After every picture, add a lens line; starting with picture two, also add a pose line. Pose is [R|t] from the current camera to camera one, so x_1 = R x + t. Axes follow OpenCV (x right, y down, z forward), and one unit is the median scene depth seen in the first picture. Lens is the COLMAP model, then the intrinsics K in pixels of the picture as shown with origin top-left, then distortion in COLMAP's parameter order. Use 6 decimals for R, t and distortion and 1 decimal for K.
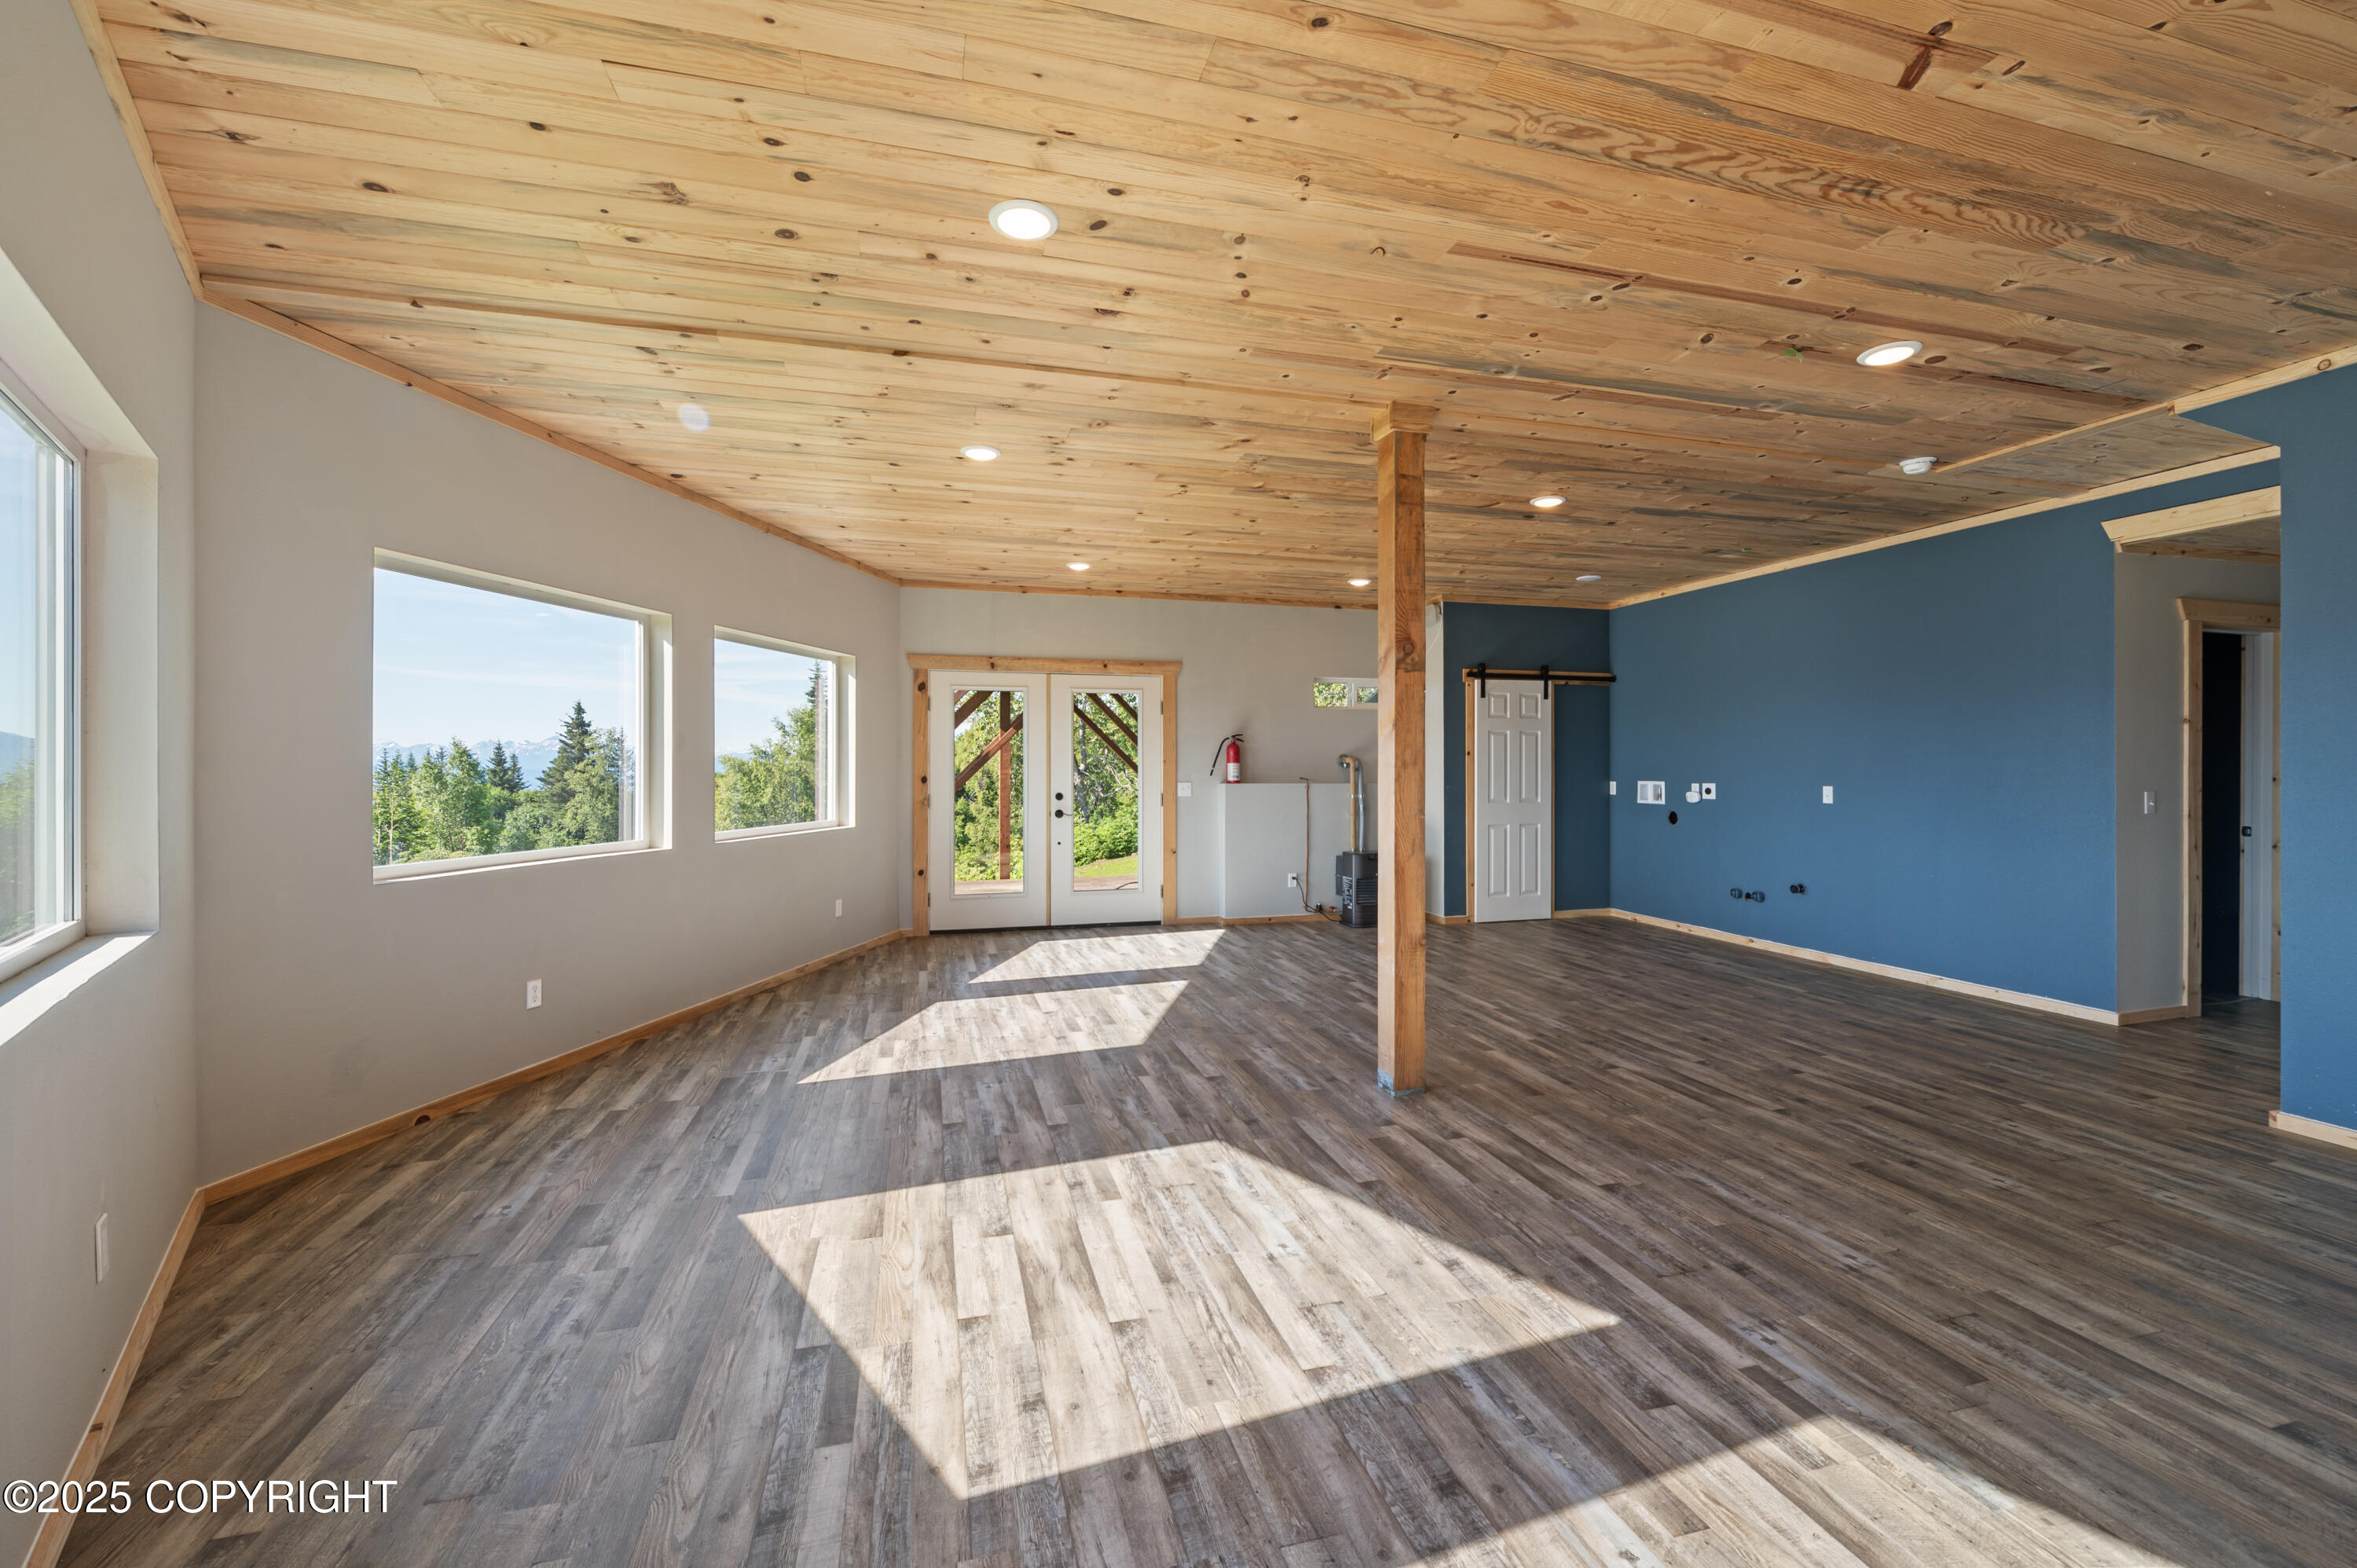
lens RADIAL K [[946.4, 0, 1186.3], [0, 946.4, 769.9], [0, 0, 1]] dist [-0.006793, -0.000824]
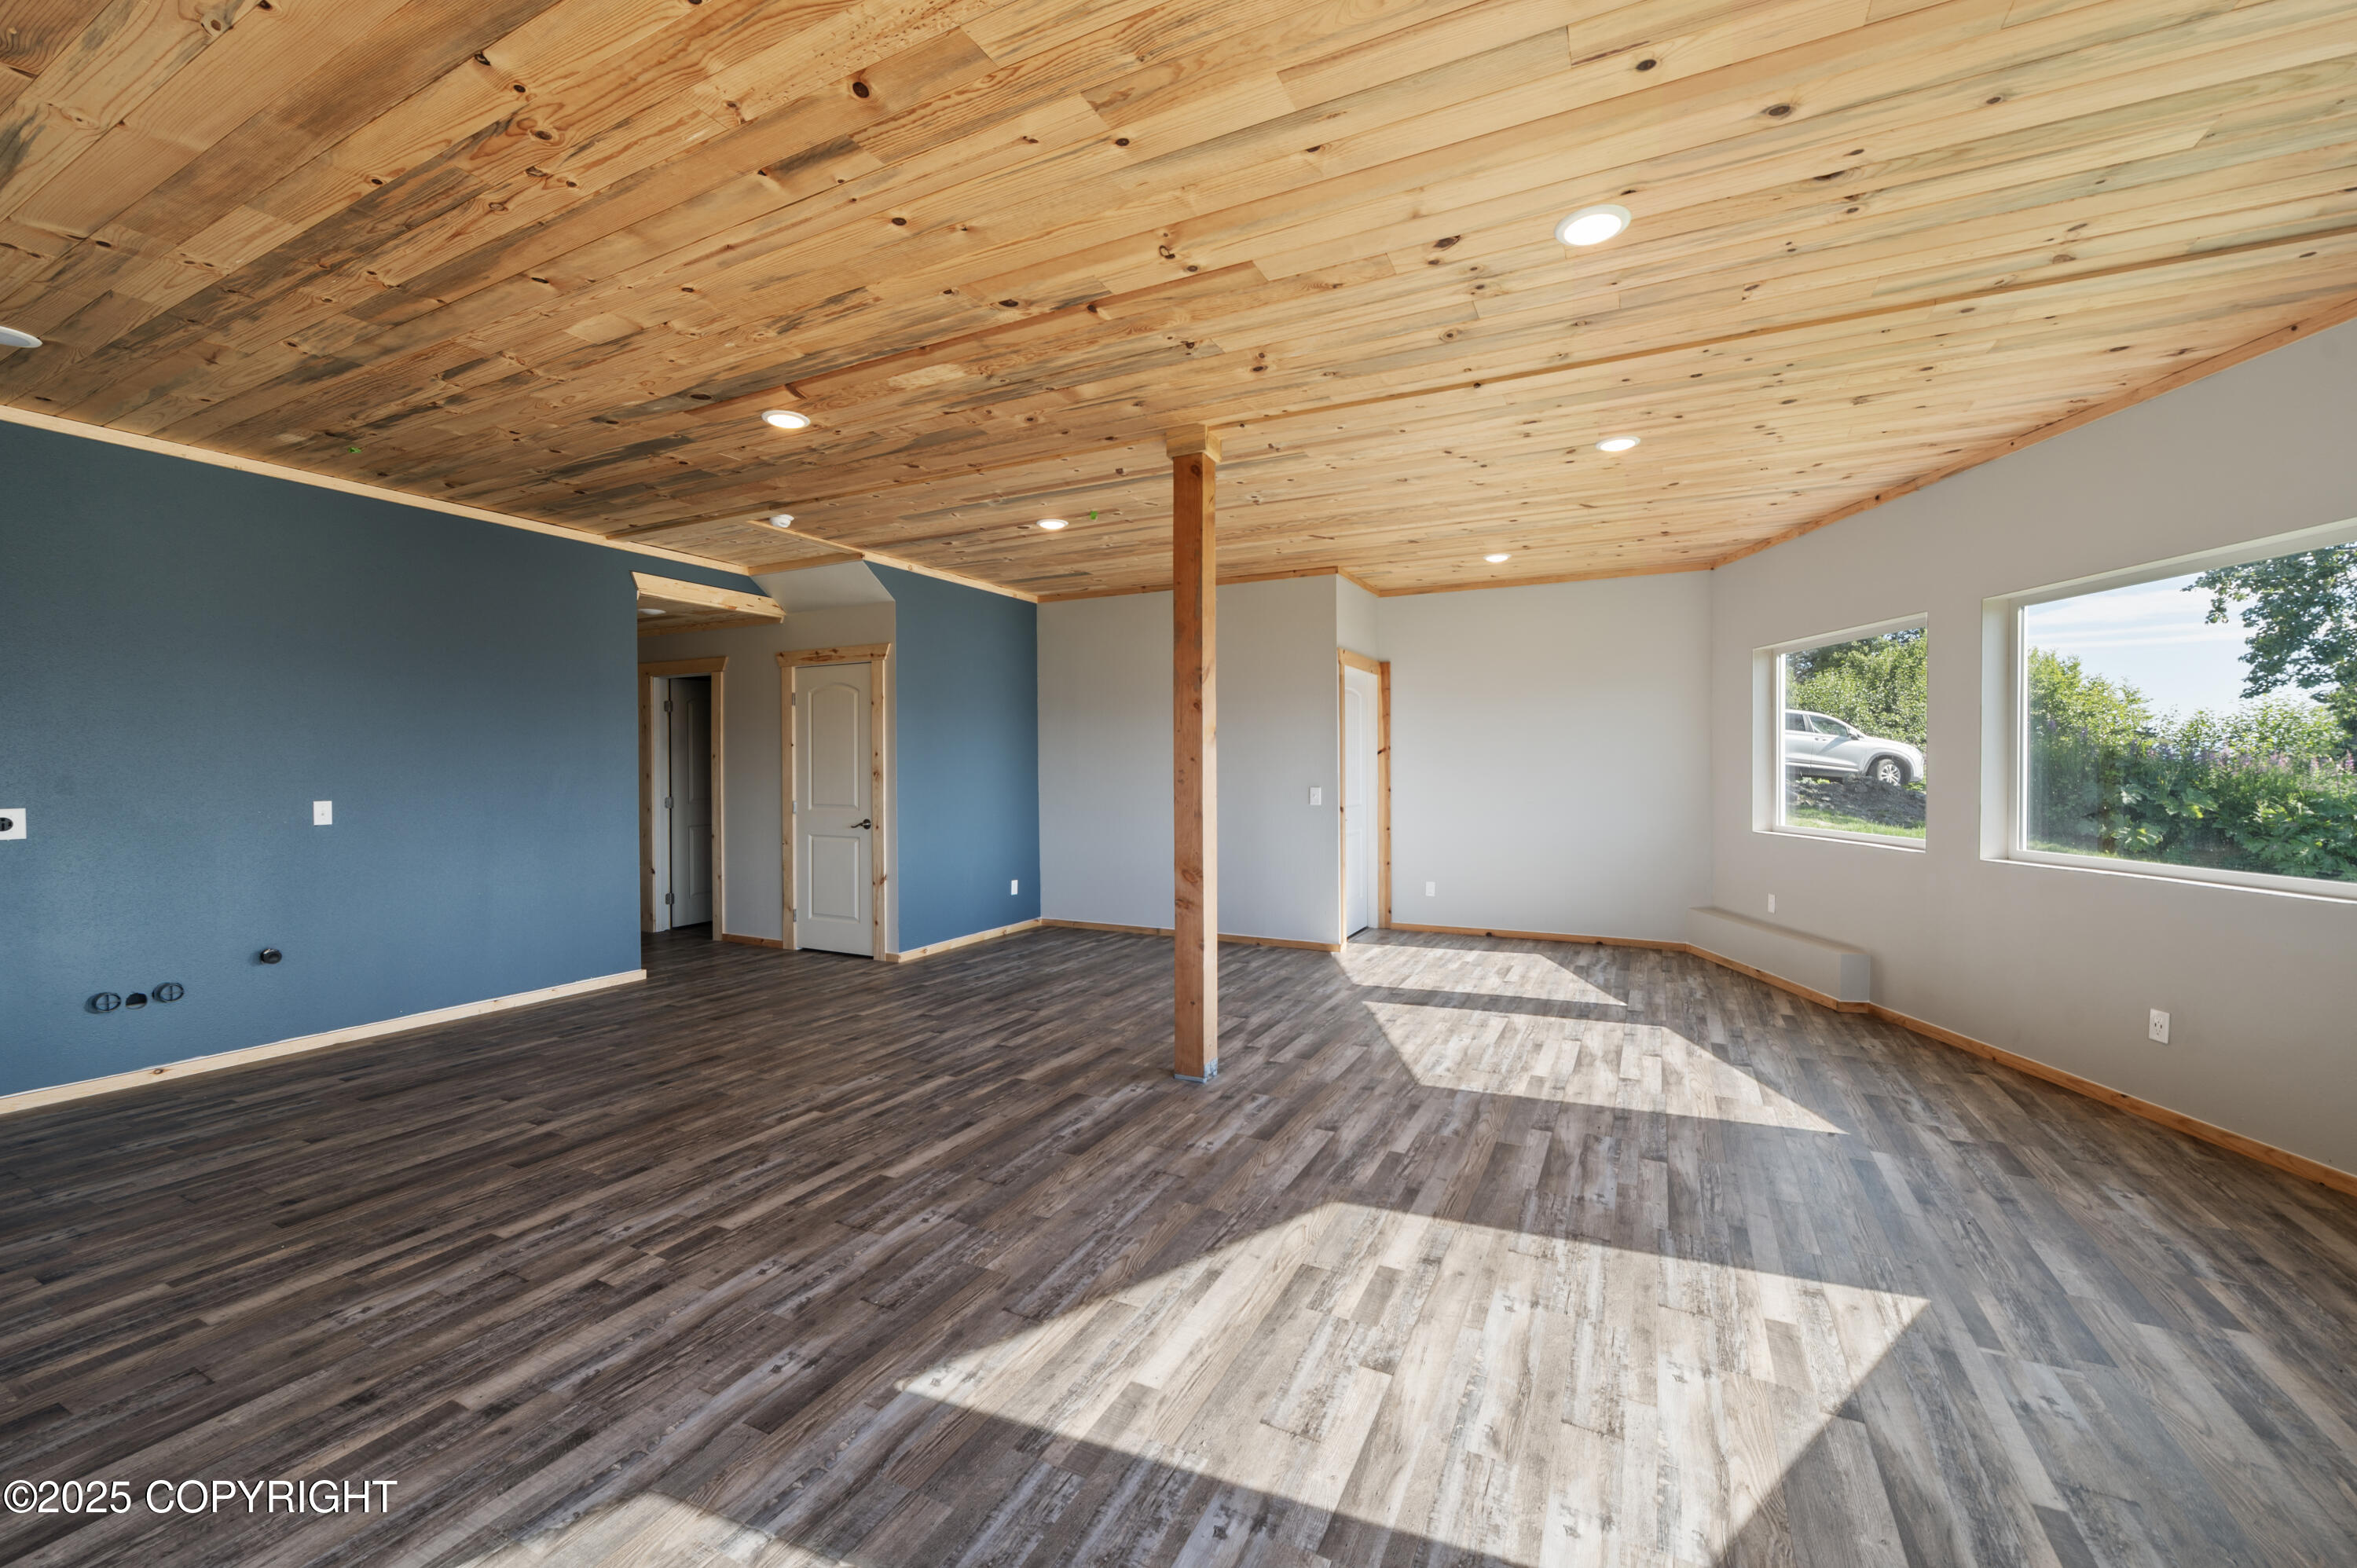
lens RADIAL K [[946.4, 0, 1177.9], [0, 946.4, 777.4], [0, 0, 1]] dist [-0.006793, -0.000824]
pose [[-0.739215, -0.005137, 0.673450, -0.501025], [0.005517, 0.999891, 0.013682, -0.012373], [-0.673447, 0.013829, -0.739106, 1.912807]]
